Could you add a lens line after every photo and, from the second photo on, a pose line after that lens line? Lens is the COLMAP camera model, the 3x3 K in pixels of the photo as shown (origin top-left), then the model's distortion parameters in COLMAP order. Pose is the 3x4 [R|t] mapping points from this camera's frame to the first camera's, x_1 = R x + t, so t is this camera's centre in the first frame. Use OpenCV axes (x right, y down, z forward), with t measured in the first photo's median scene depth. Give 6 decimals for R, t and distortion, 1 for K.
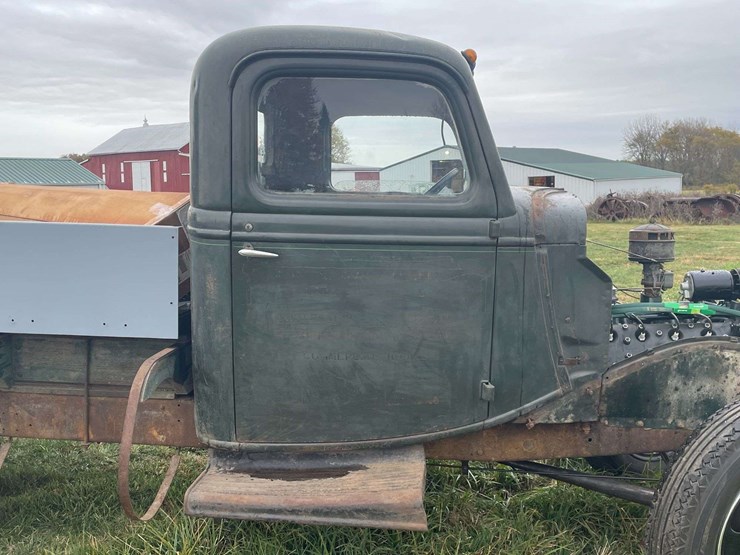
lens RADIAL K [[743.1, 0, 380.1], [0, 743.1, 299.5], [0, 0, 1]] dist [0.062377, 0.000000]
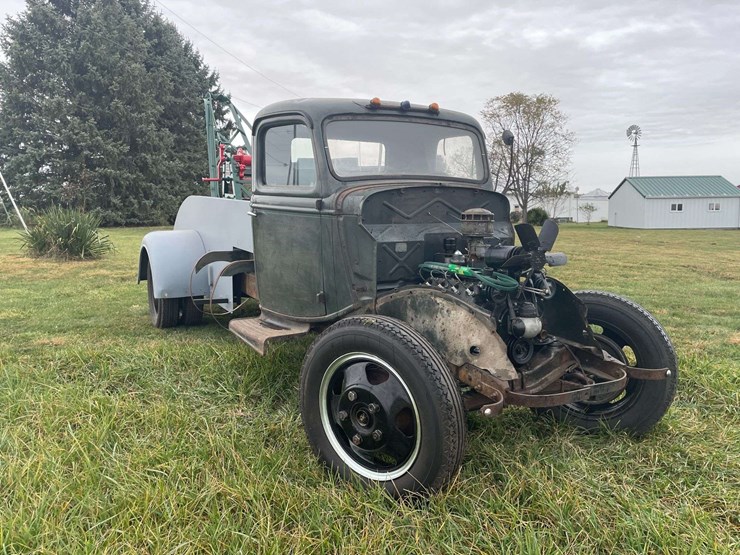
lens RADIAL K [[587.9, 0, 366.4], [0, 587.9, 279.8], [0, 0, 1]] dist [0.064737, -0.049069]
pose [[0.567847, 0.114490, -0.815133, 1.326333], [-0.126996, 0.990608, 0.050667, -0.002493], [0.813278, 0.074748, 0.577054, 0.282890]]
